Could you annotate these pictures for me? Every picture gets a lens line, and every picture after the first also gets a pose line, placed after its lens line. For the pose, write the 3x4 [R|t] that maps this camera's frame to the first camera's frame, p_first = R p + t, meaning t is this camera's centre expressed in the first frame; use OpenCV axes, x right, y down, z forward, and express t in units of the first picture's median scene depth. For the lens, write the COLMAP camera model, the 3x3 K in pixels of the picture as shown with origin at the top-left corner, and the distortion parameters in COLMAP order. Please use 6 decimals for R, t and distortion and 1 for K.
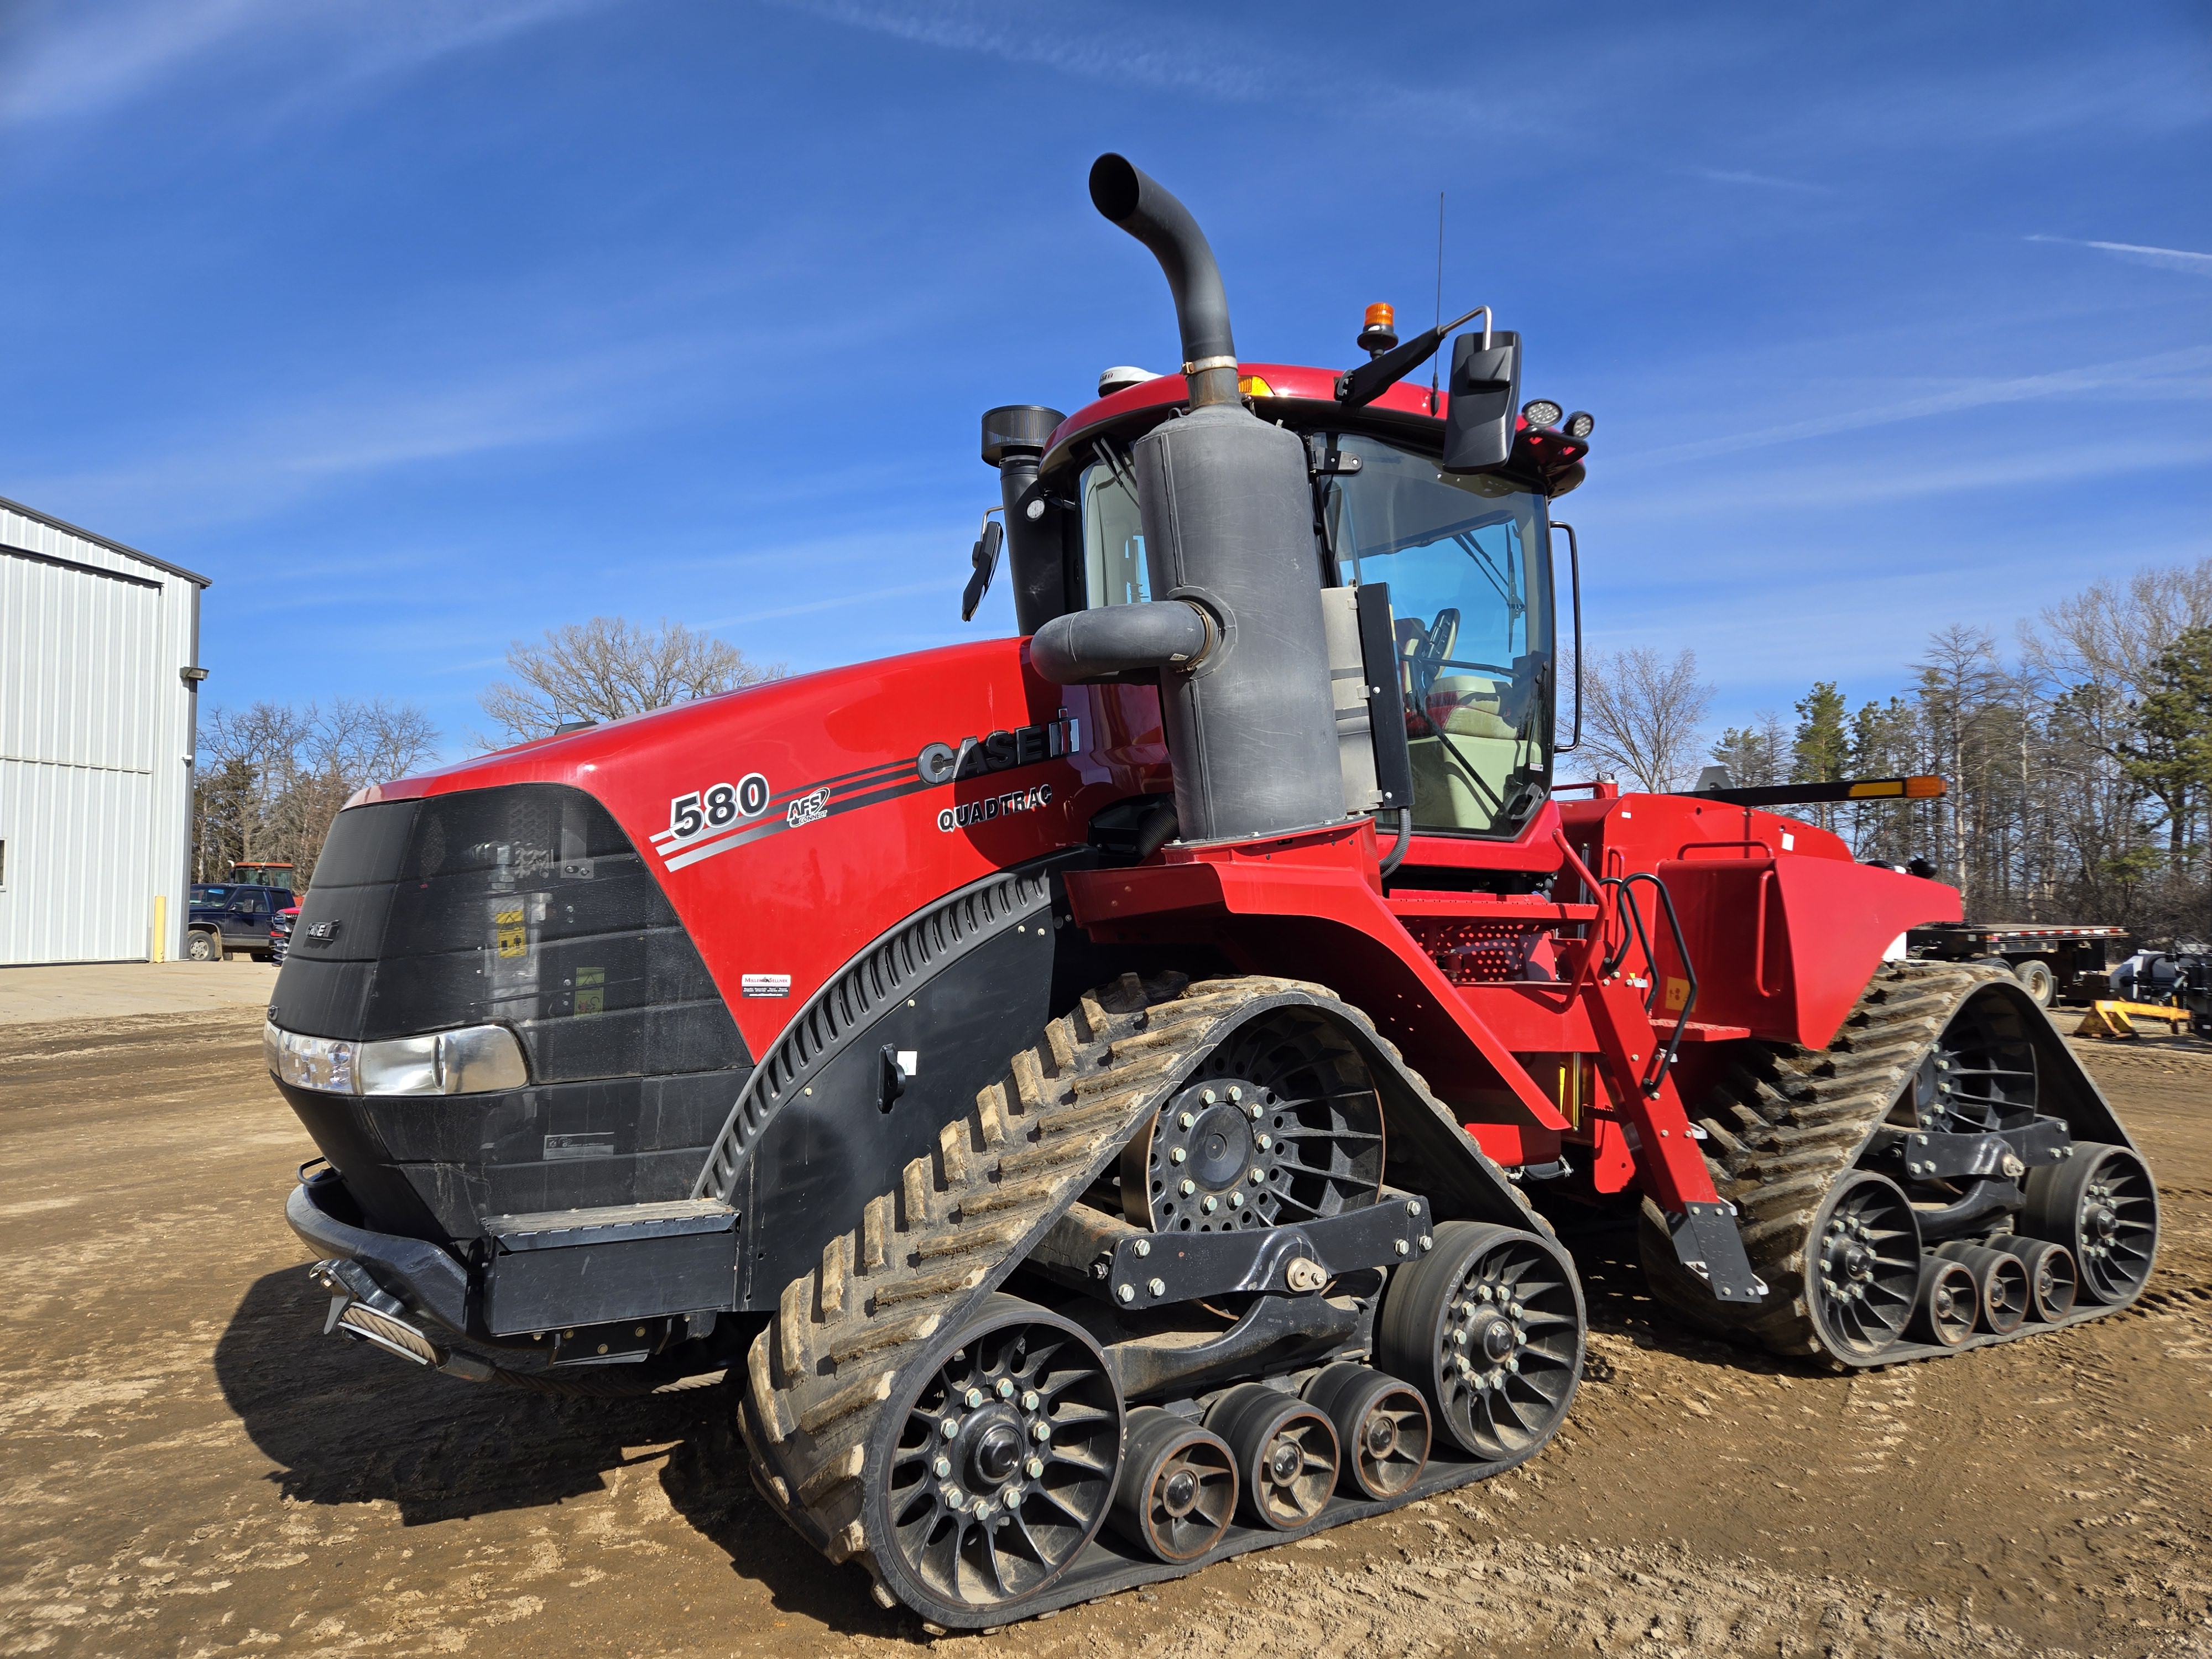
lens RADIAL K [[1468.2, 0, 1128.8], [0, 1468.2, 837.4], [0, 0, 1]] dist [0.080399, -0.054415]
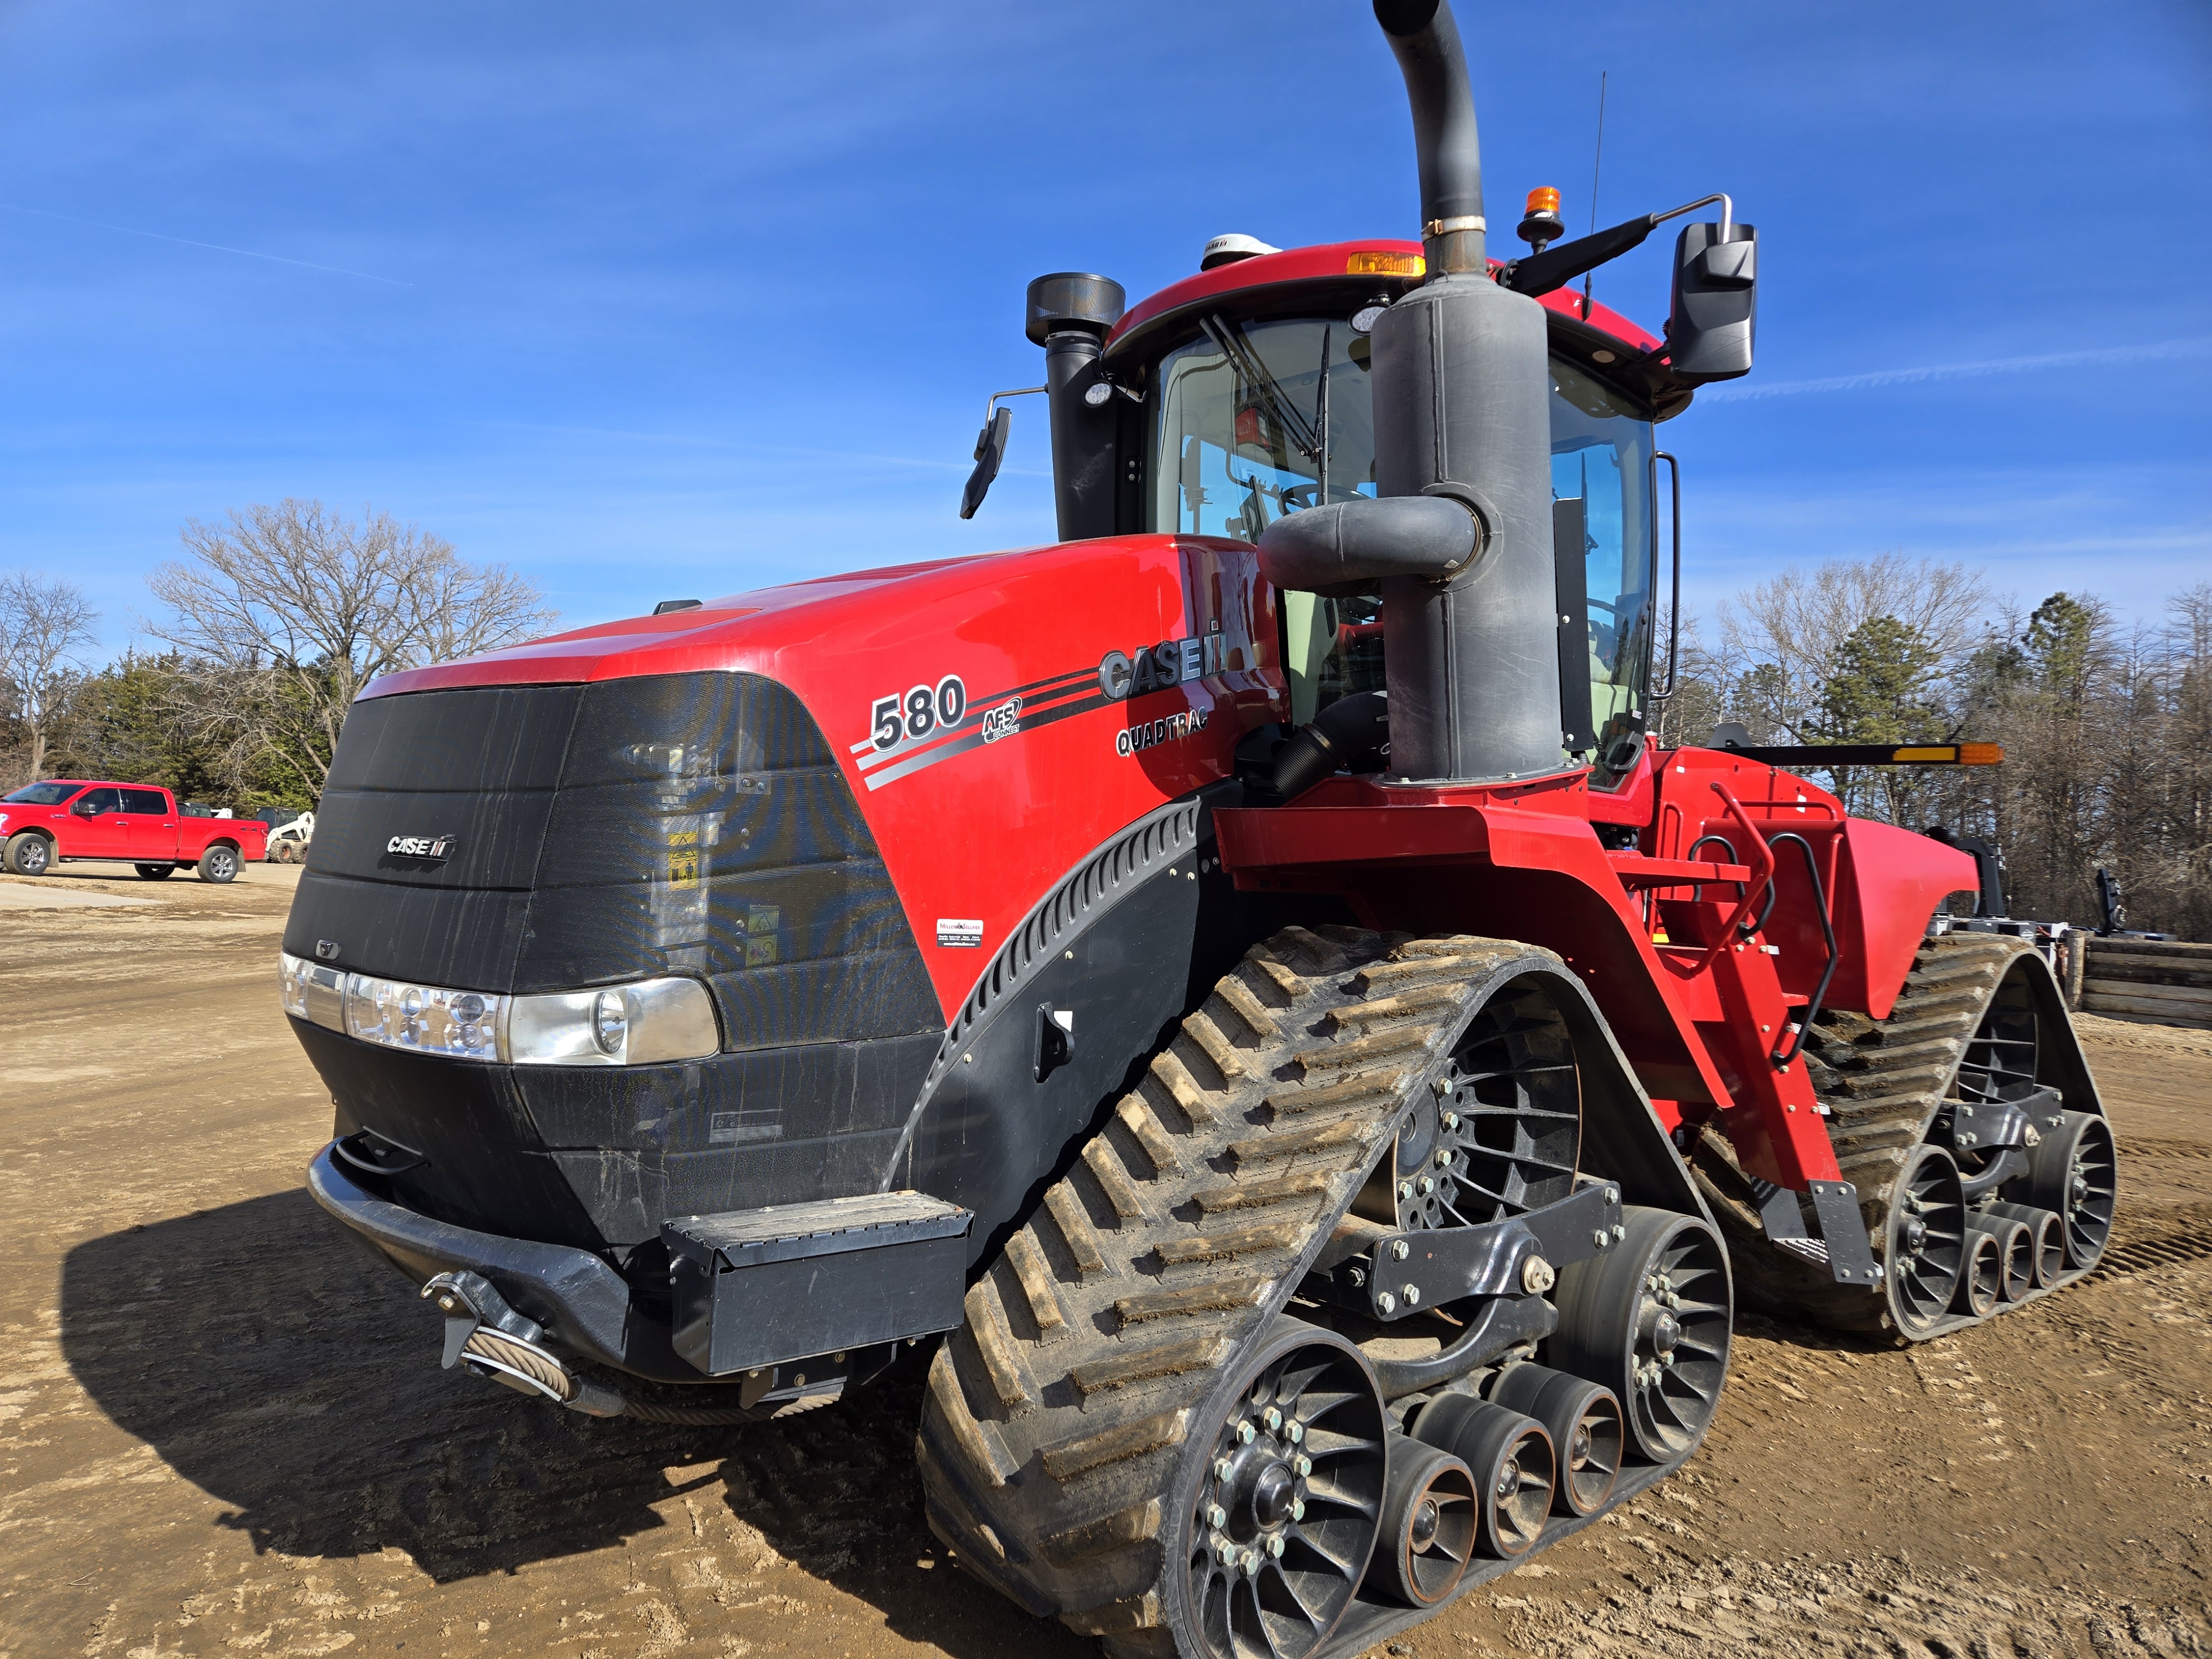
lens RADIAL K [[1468.2, 0, 1088.4], [0, 1468.2, 829.1], [0, 0, 1]] dist [0.080399, -0.054415]
pose [[0.986823, 0.038398, 0.157180, -0.272186], [-0.044597, 0.998352, 0.036105, 0.008418], [-0.155535, -0.042639, 0.986910, 0.159984]]
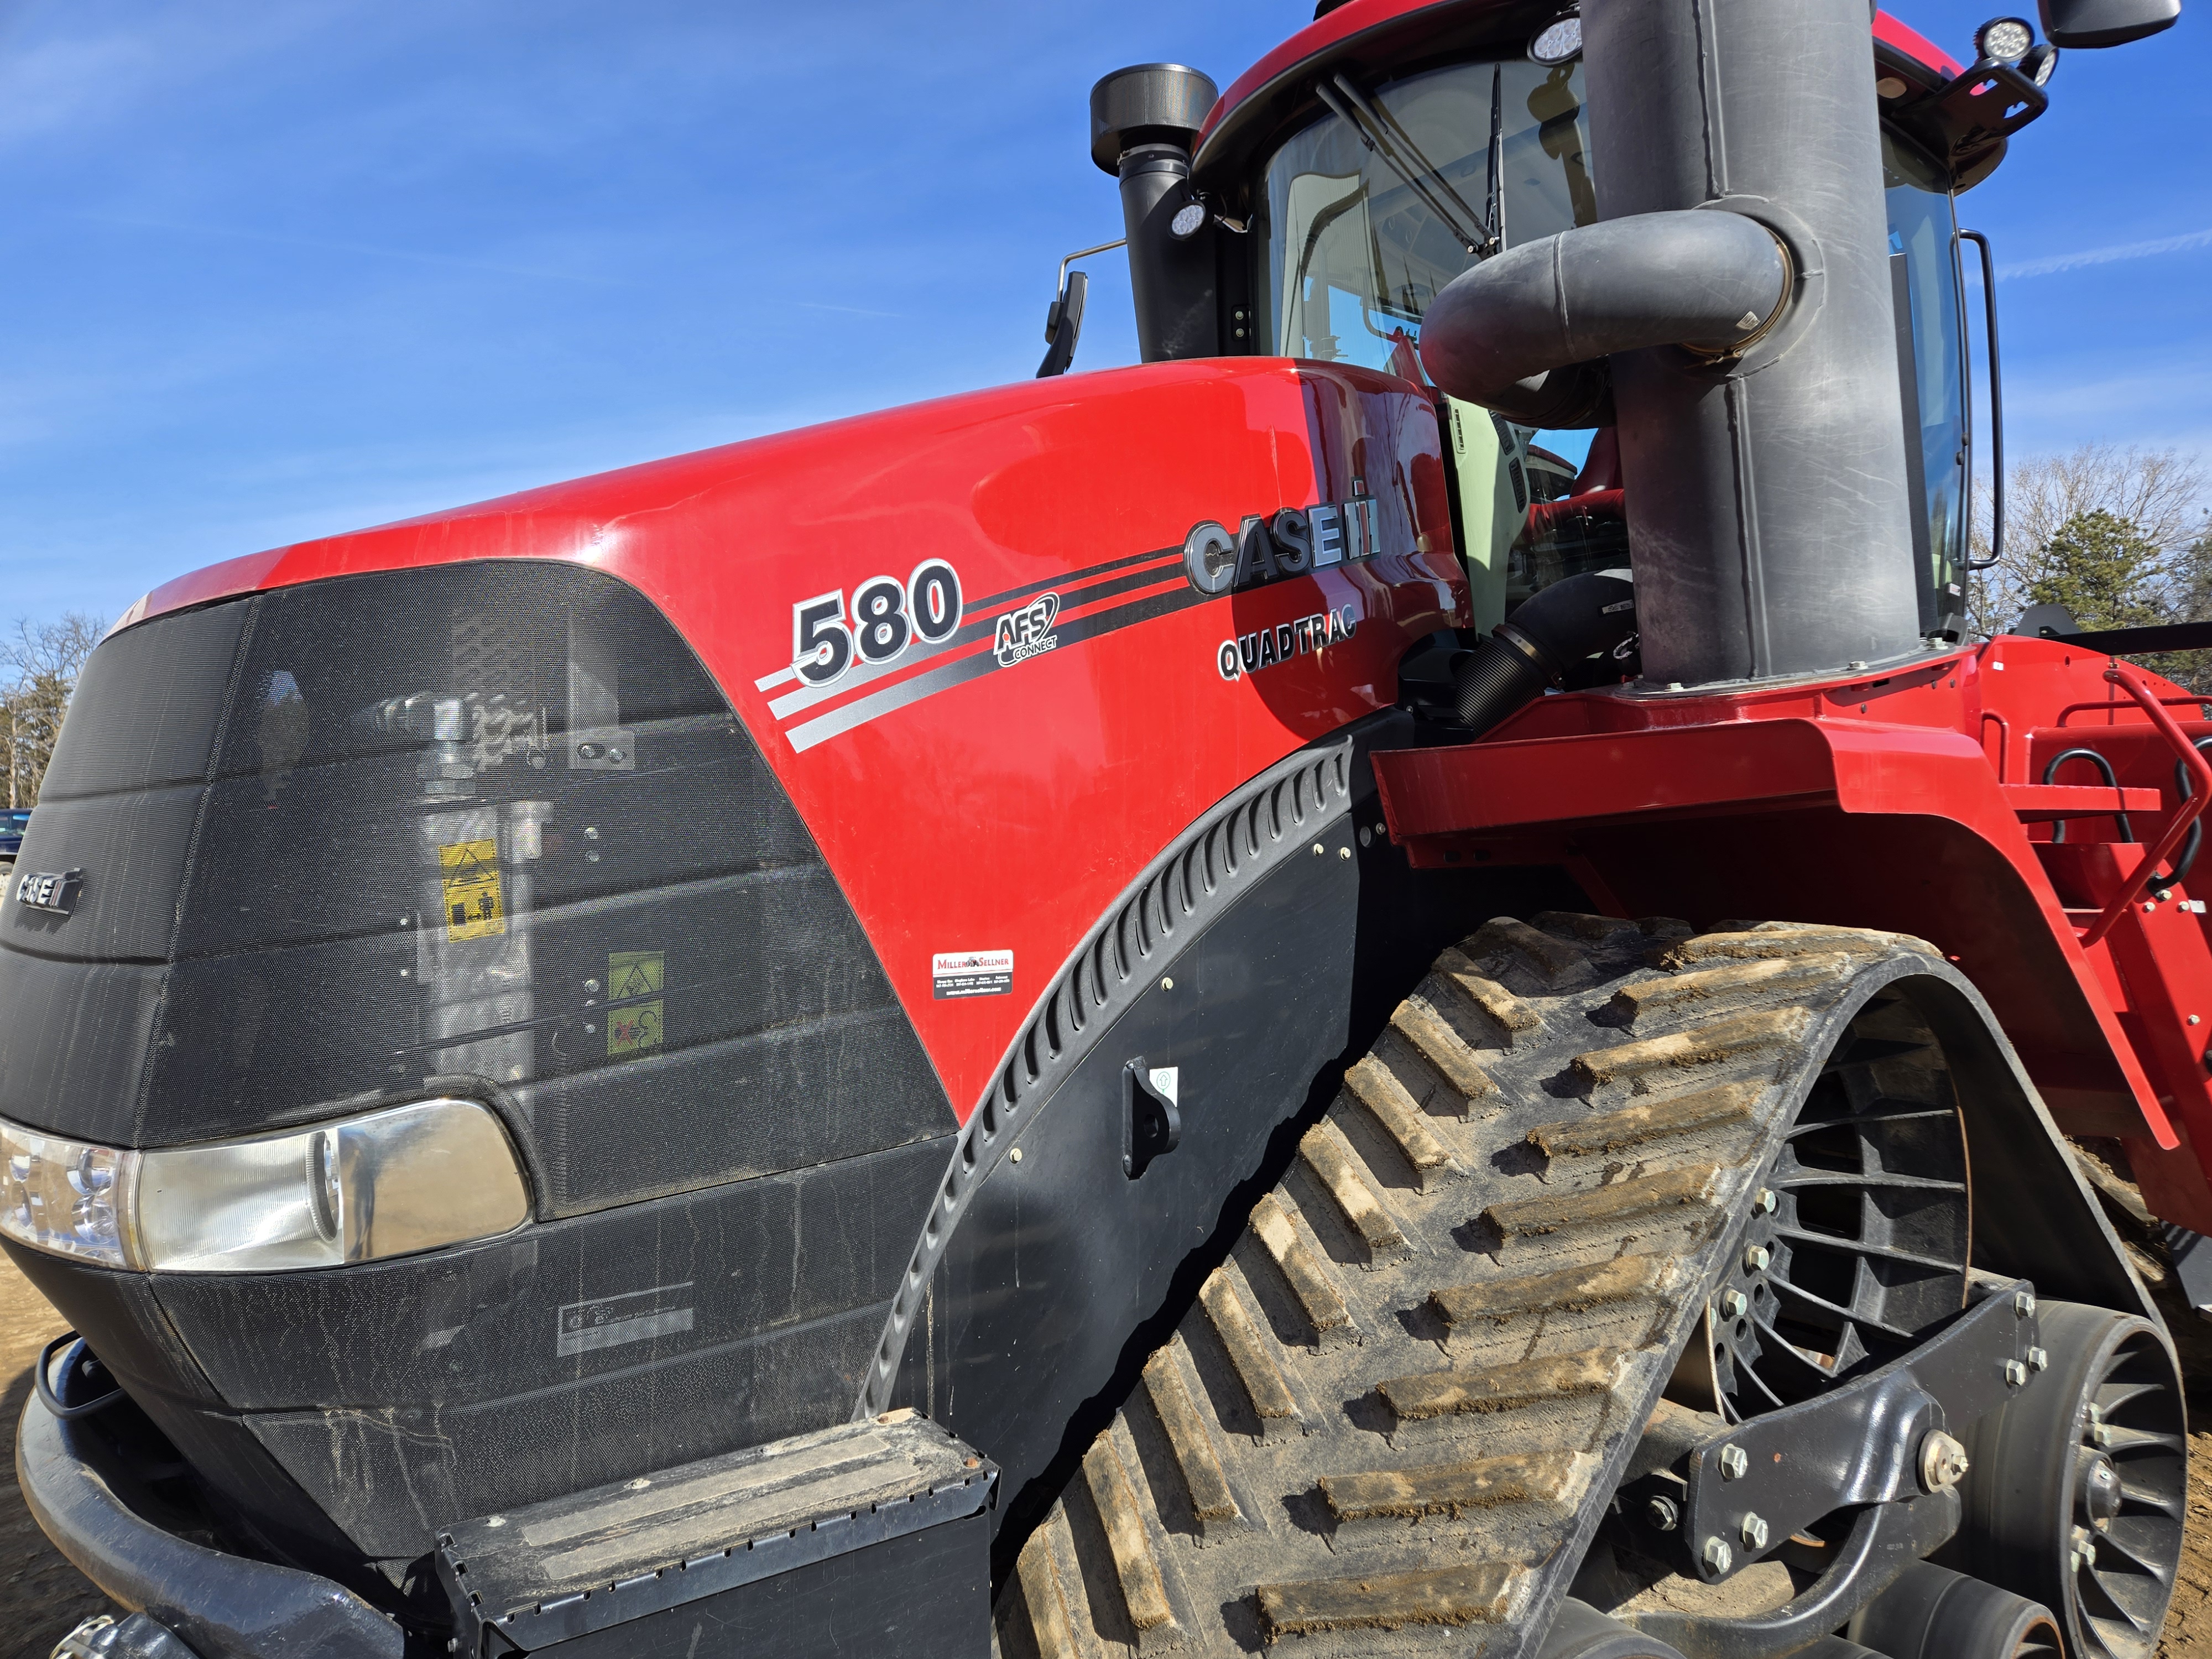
lens RADIAL K [[1468.2, 0, 1124.1], [0, 1468.2, 813.8], [0, 0, 1]] dist [0.080399, -0.054415]
pose [[0.996954, -0.022599, 0.074642, -0.204854], [0.018950, 0.998607, 0.049236, 0.018372], [-0.075650, -0.047672, 0.995994, 0.434056]]
